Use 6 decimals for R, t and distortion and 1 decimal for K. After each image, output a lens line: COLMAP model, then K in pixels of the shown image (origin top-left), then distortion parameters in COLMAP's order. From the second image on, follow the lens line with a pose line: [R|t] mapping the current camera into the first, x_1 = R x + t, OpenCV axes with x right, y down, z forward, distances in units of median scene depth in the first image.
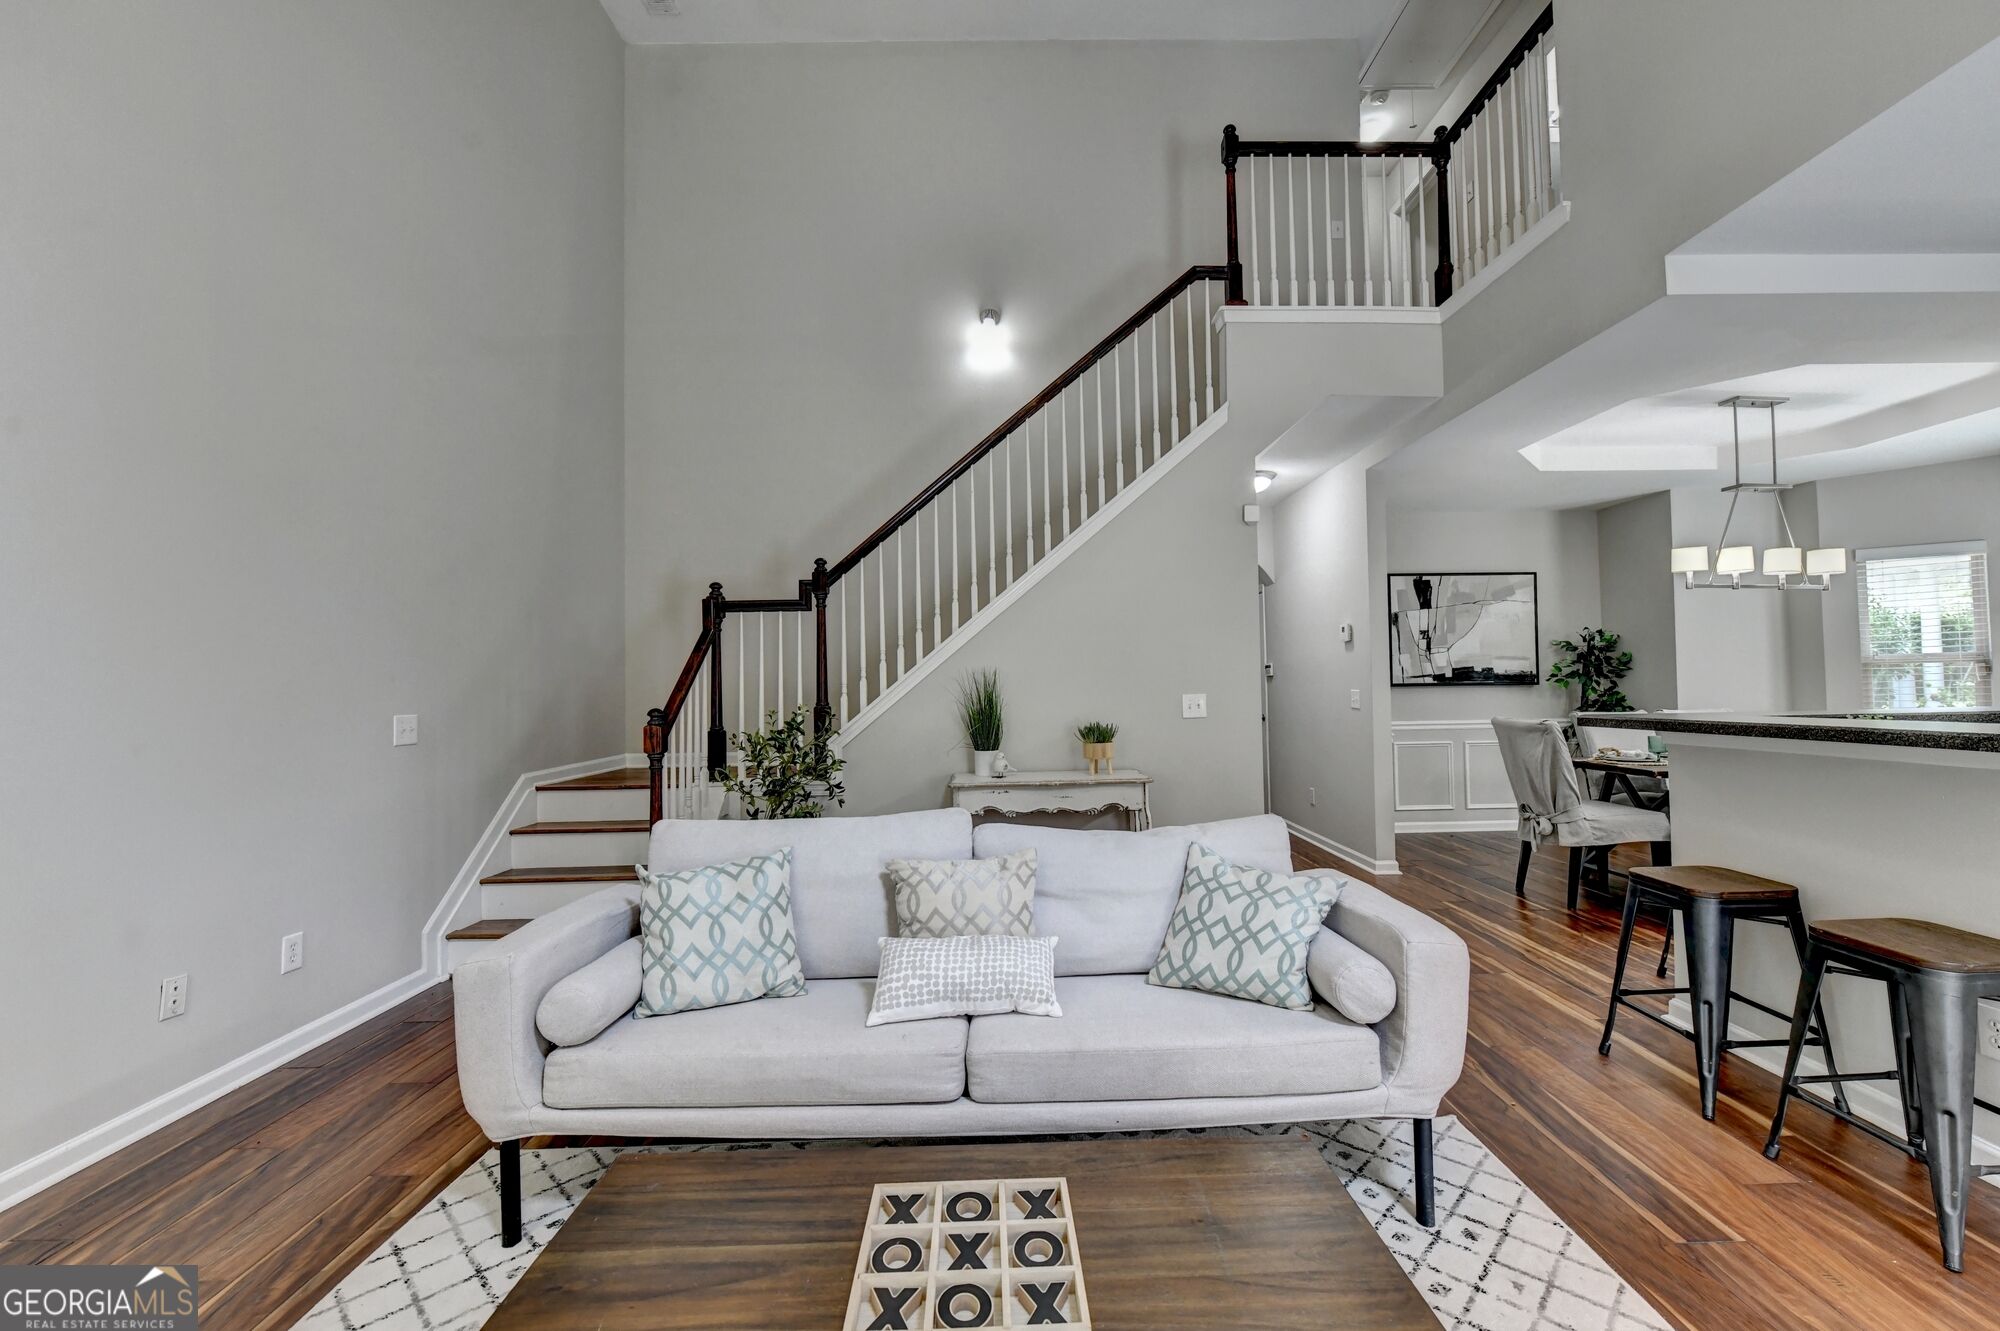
lens RADIAL K [[799.9, 0, 1006.0], [0, 799.9, 663.1], [0, 0, 1]] dist [-0.010978, 0.000652]
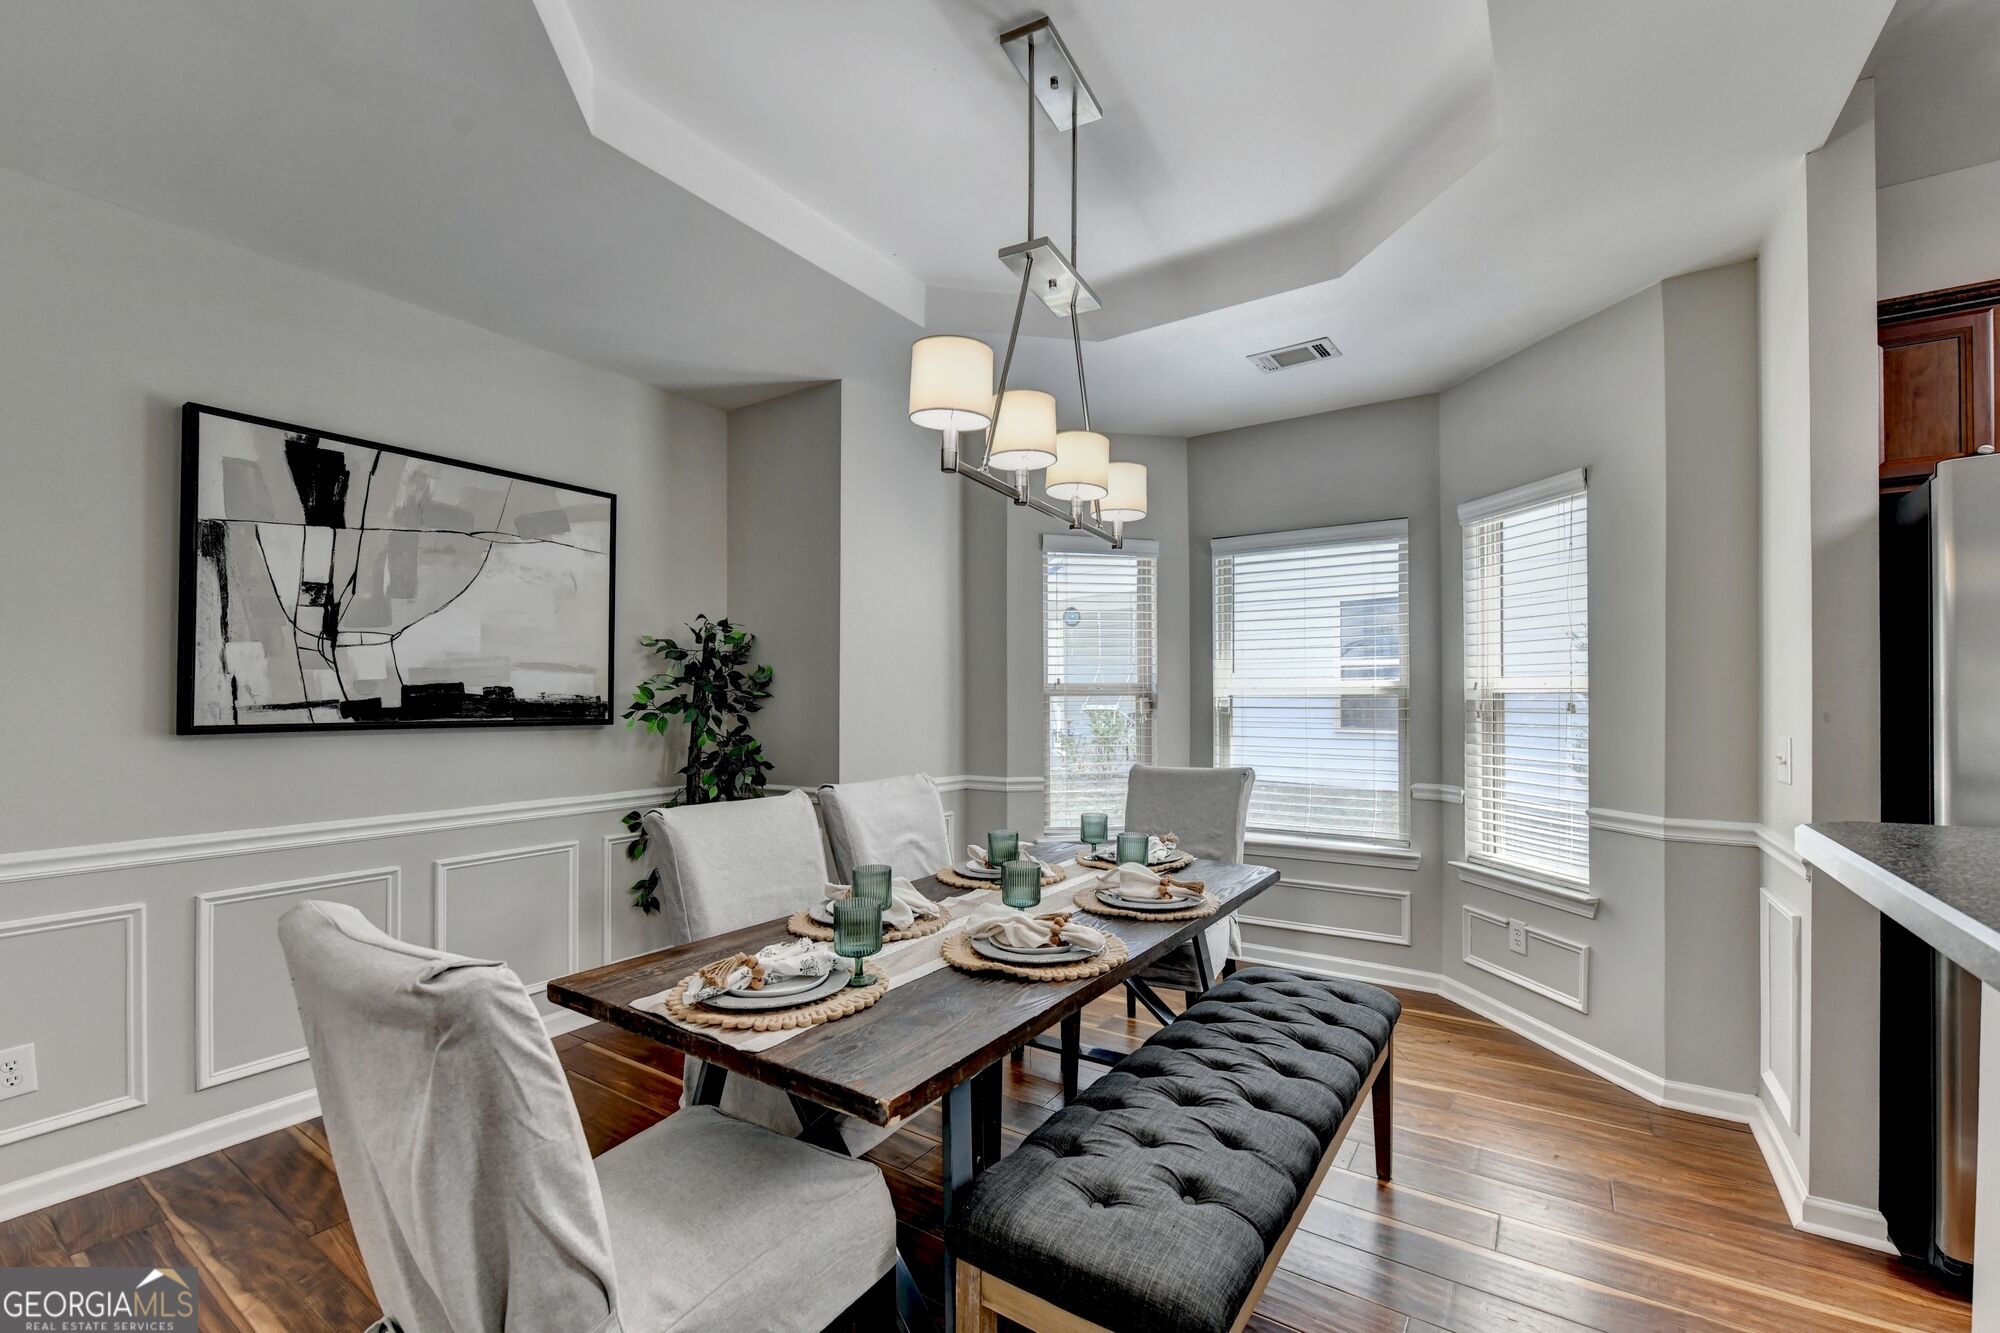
lens RADIAL K [[810.4, 0, 1003.0], [0, 810.4, 693.4], [0, 0, 1]] dist [-0.003119, -0.002306]
pose [[0.573254, 0.020622, 0.819118, 0.477392], [-0.031941, 0.999486, -0.002809, 0.002120], [-0.818755, -0.024553, 0.573618, 0.621034]]
